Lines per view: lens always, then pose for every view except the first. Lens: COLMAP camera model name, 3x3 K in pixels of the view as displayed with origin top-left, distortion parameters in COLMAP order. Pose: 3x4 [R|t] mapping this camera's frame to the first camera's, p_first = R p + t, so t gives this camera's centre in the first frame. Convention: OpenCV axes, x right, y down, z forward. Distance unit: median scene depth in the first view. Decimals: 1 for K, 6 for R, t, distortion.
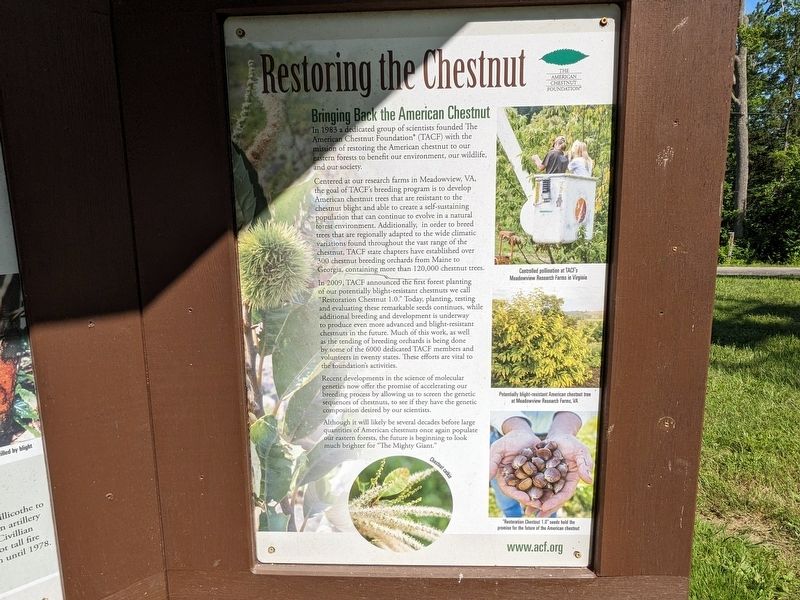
lens RADIAL K [[600.3, 0, 398.0], [0, 600.3, 297.9], [0, 0, 1]] dist [0.002901, 0.002681]
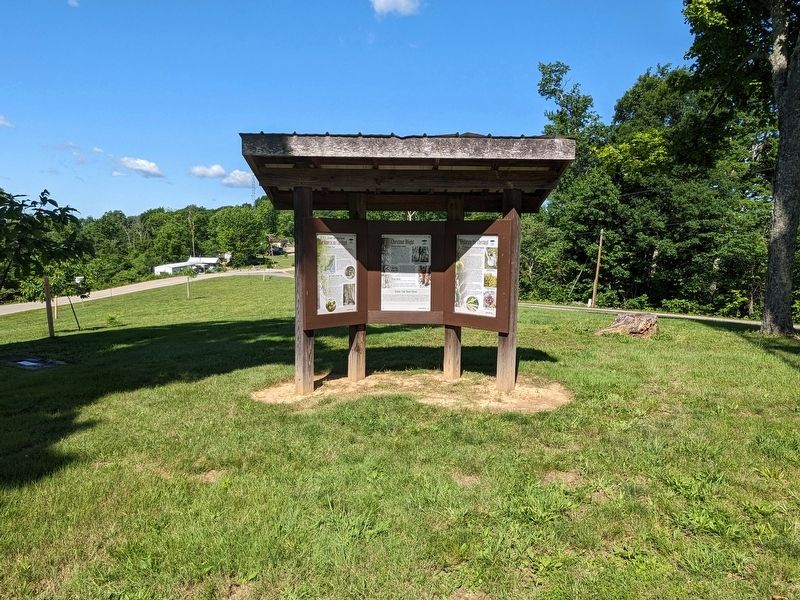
lens RADIAL K [[600.3, 0, 401.8], [0, 600.3, 299.0], [0, 0, 1]] dist [0.002901, 0.002681]
pose [[0.751454, 0.092329, -0.653294, 4.251478], [-0.144729, 0.989111, -0.026685, 0.655262], [0.643716, 0.114603, 0.756634, -5.143668]]
